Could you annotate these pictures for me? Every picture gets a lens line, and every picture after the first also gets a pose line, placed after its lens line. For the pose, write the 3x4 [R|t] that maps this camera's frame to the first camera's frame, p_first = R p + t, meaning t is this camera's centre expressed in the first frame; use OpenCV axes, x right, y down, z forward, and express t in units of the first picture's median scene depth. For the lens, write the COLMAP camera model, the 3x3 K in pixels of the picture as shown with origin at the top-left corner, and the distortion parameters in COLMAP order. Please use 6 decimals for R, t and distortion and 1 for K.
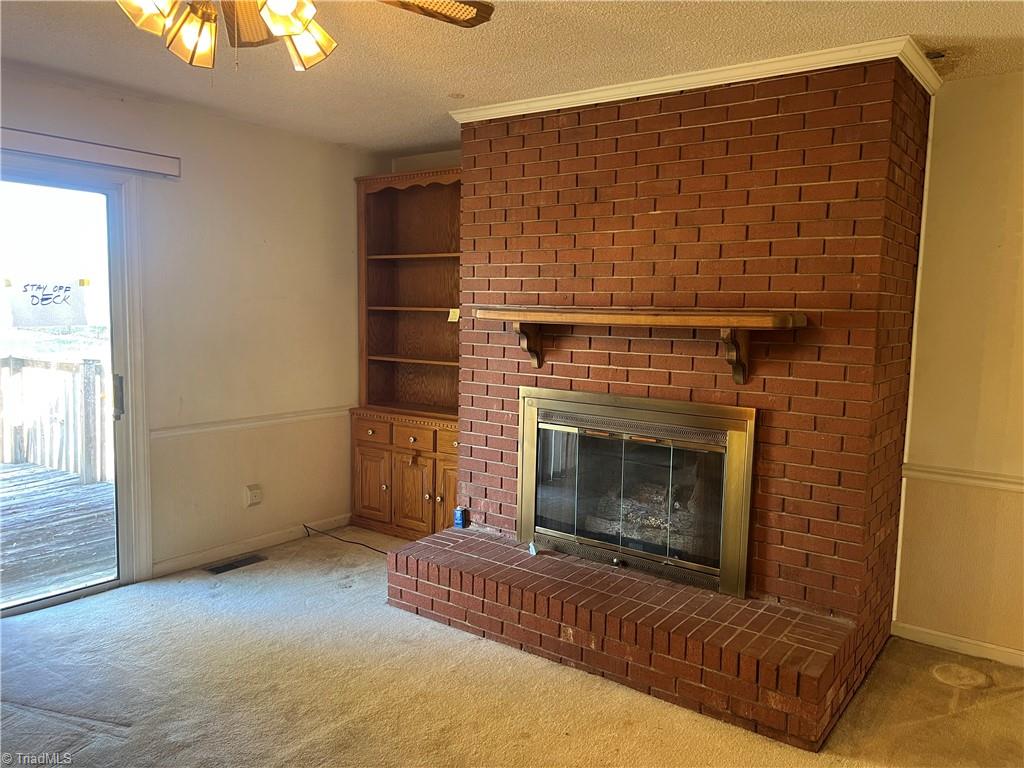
lens RADIAL K [[782.3, 0, 513.9], [0, 782.3, 377.7], [0, 0, 1]] dist [0.064903, -0.047815]
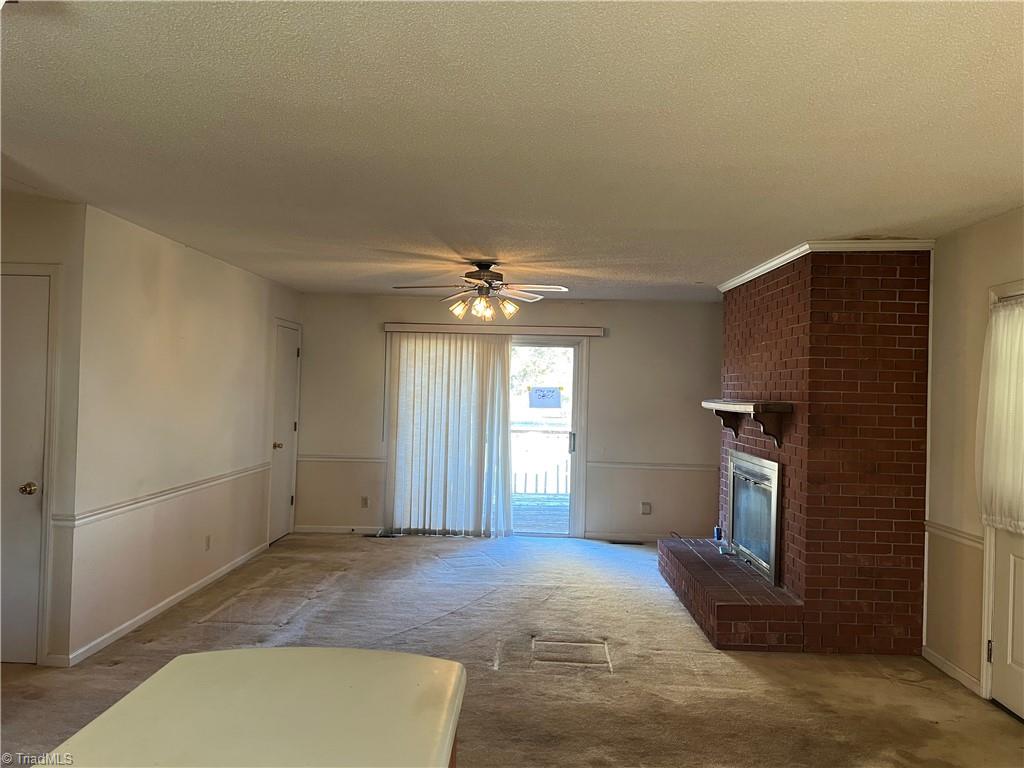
lens RADIAL K [[782.3, 0, 510.6], [0, 782.3, 388.1], [0, 0, 1]] dist [0.064903, -0.047815]
pose [[0.563366, -0.009607, -0.826151, 1.158868], [-0.094544, 0.992614, -0.076014, 0.054671], [0.820780, 0.120931, 0.558297, -0.307563]]
